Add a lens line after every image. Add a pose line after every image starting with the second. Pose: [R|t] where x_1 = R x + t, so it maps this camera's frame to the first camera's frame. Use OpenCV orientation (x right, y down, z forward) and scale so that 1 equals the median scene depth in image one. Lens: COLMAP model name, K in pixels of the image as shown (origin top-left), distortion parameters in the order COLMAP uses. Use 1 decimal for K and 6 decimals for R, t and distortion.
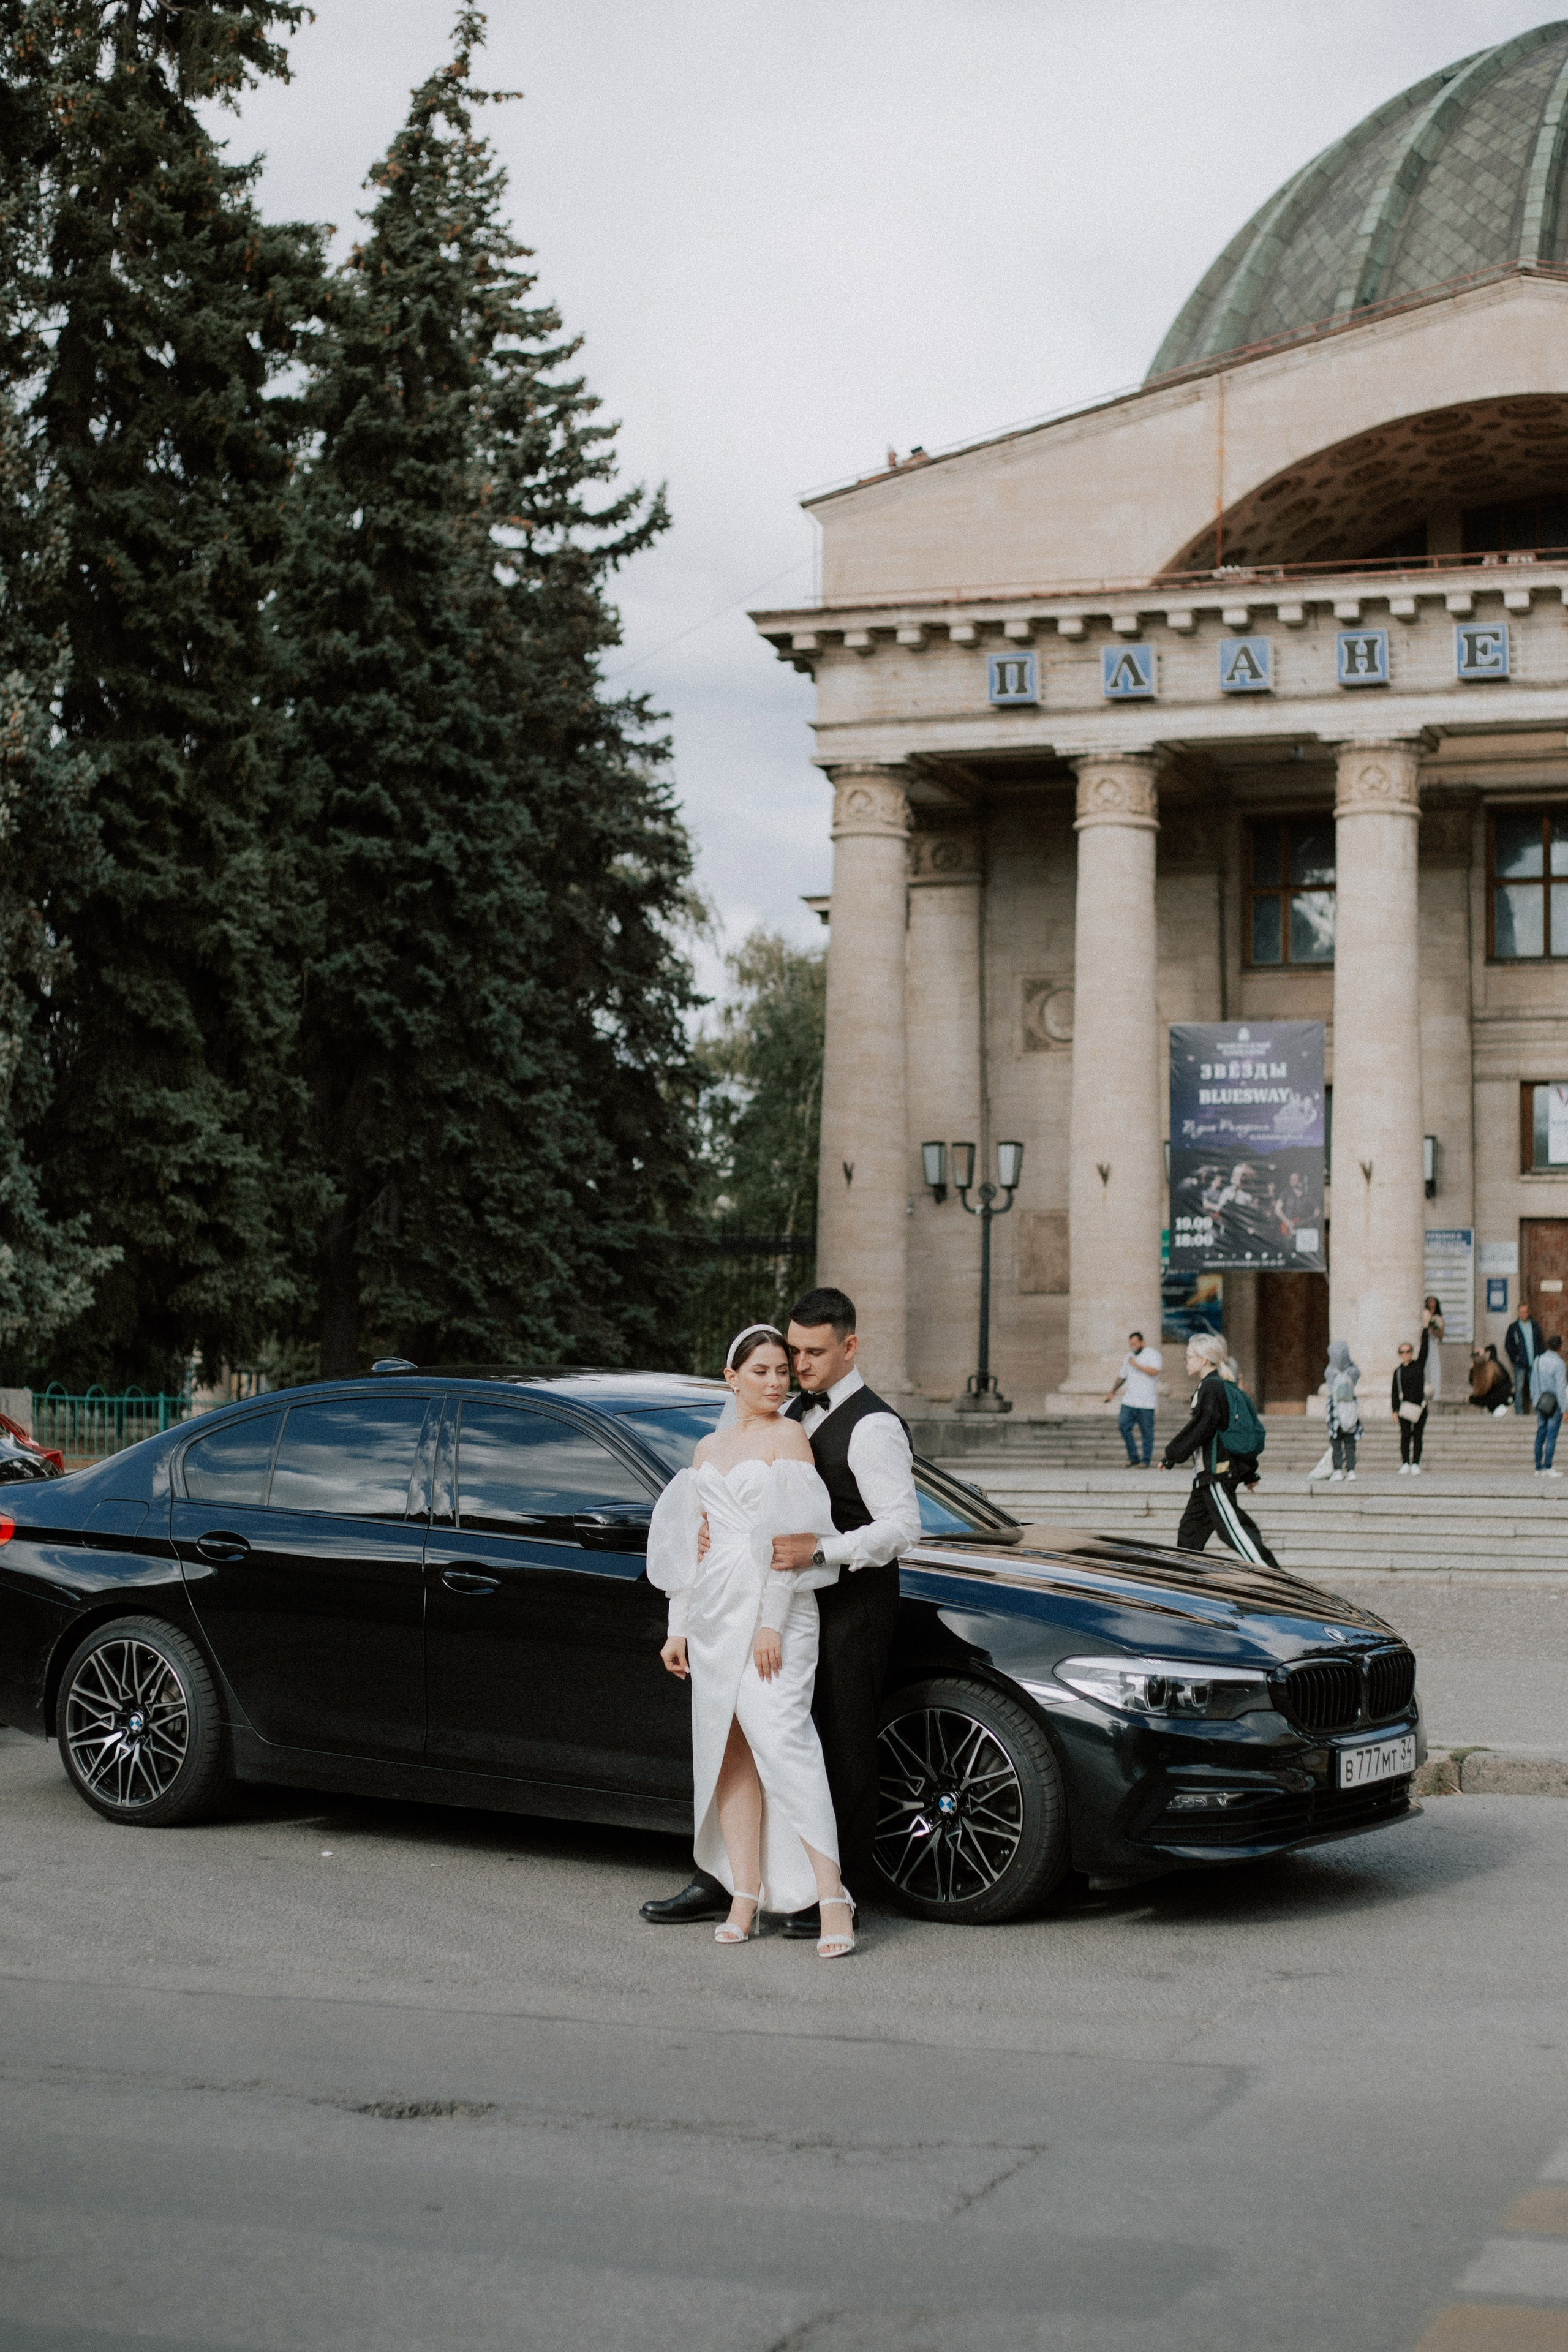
lens RADIAL K [[3545.4, 0, 752.6], [0, 3545.4, 1249.2], [0, 0, 1]] dist [-0.148875, 0.029490]
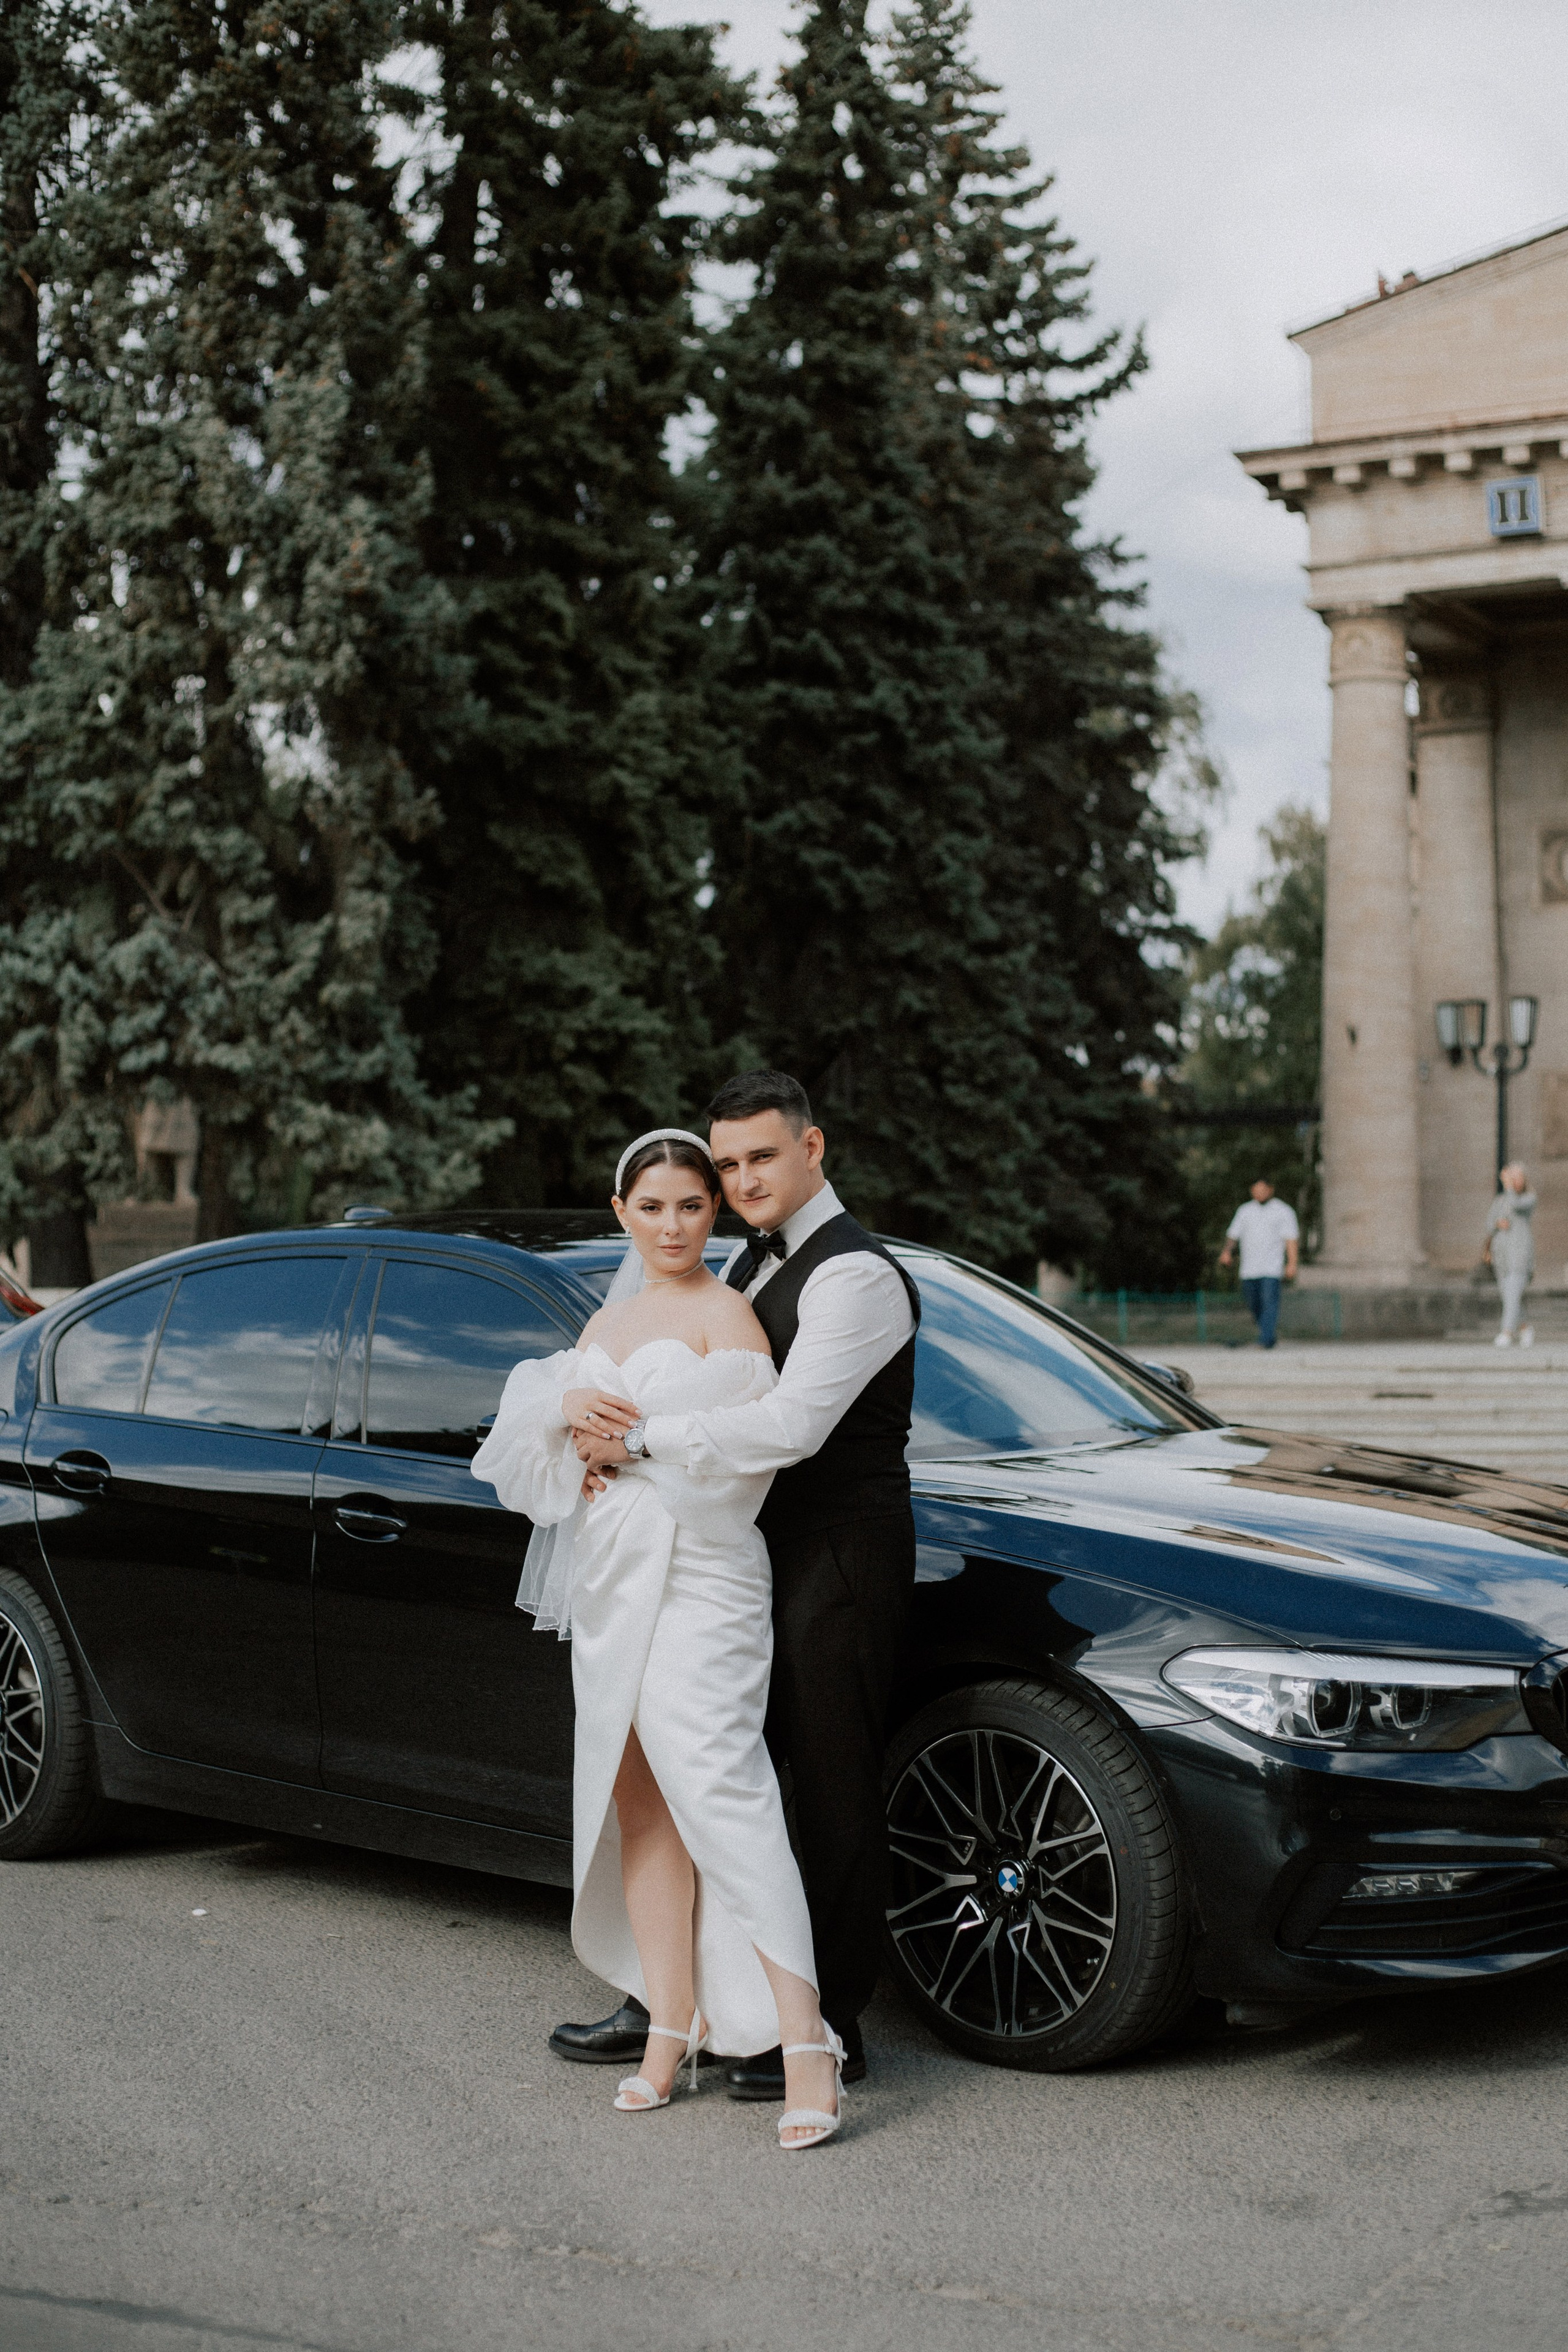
lens RADIAL K [[3430.4, 0, 784.0], [0, 3430.4, 1176.0], [0, 0, 1]] dist [-0.091539, -0.086657]
pose [[0.987353, -0.021704, -0.157044, 0.020644], [0.023429, 0.999684, 0.009139, 0.004465], [0.156796, -0.012703, 0.987549, 0.070903]]
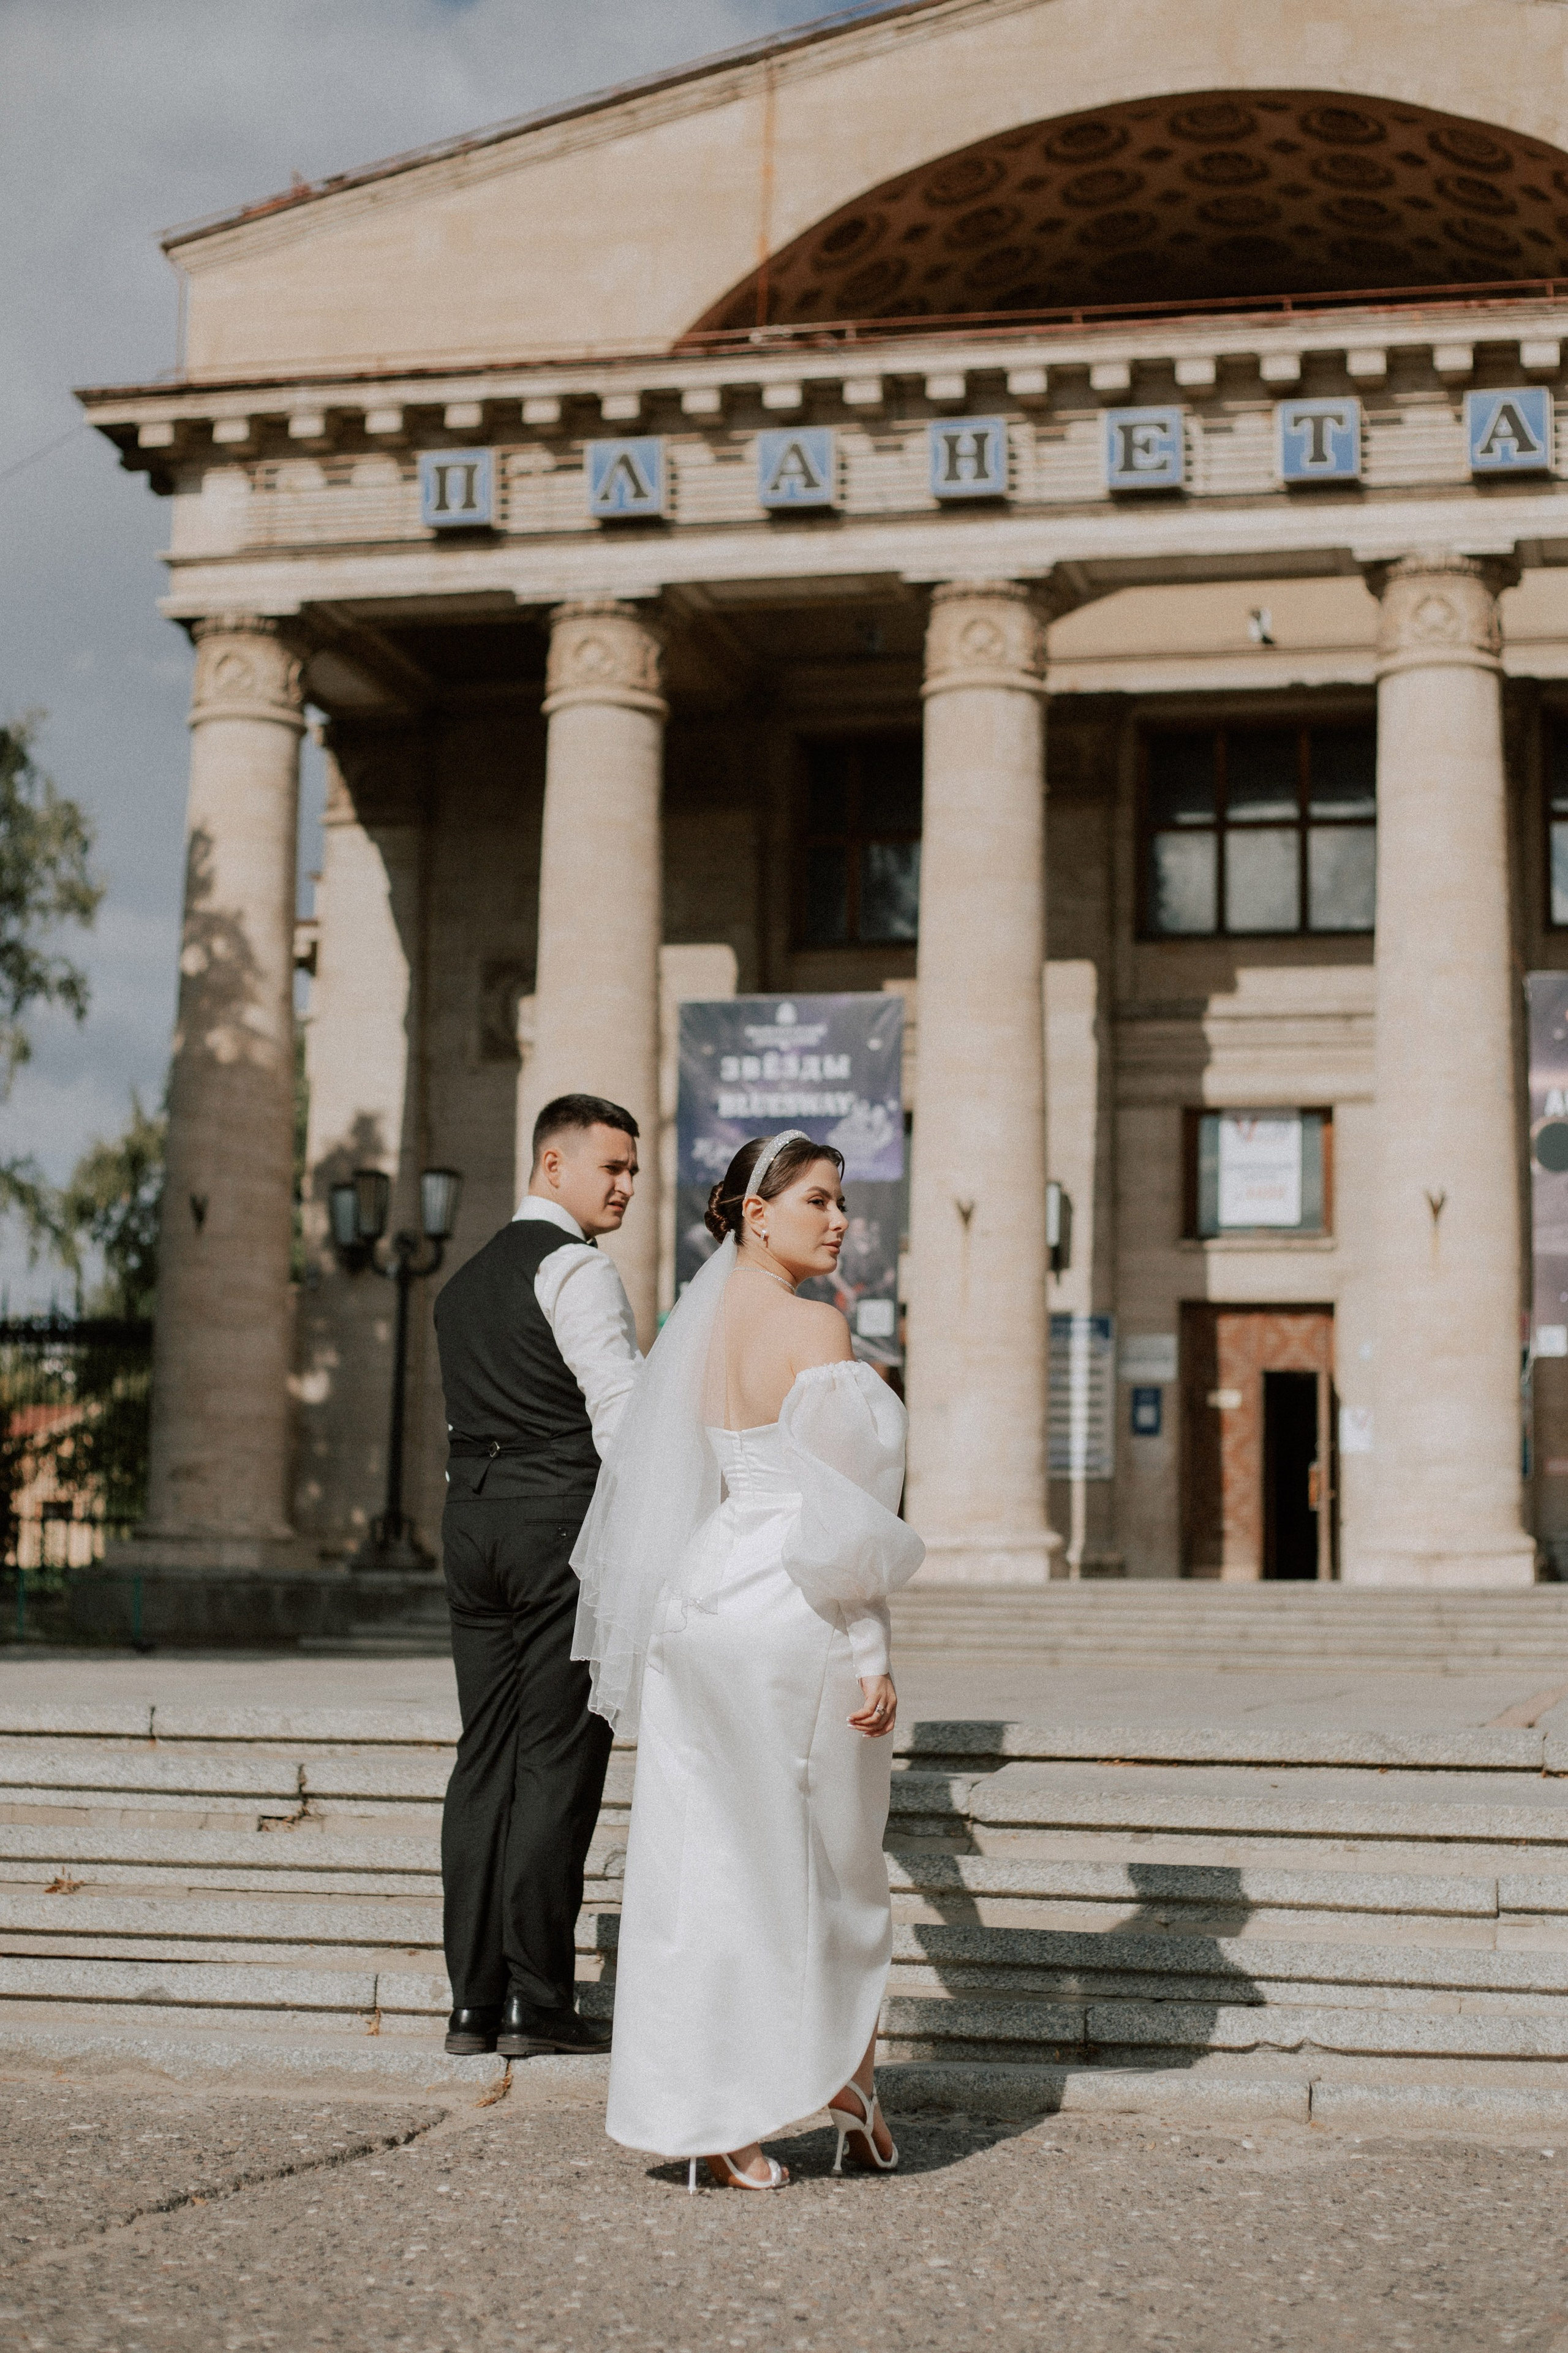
lens RADIAL K [[3659.2, 0, 772.6], [0, 3659.2, 1234.4], [0, 0, 1]] dist [-0.132109, -0.089208]
pose [[0.992349, 0.018040, 0.122140, 0.053037], [-0.011653, 0.998537, -0.052806, 0.018821], [-0.122914, 0.050979, 0.991107, 0.316450]]
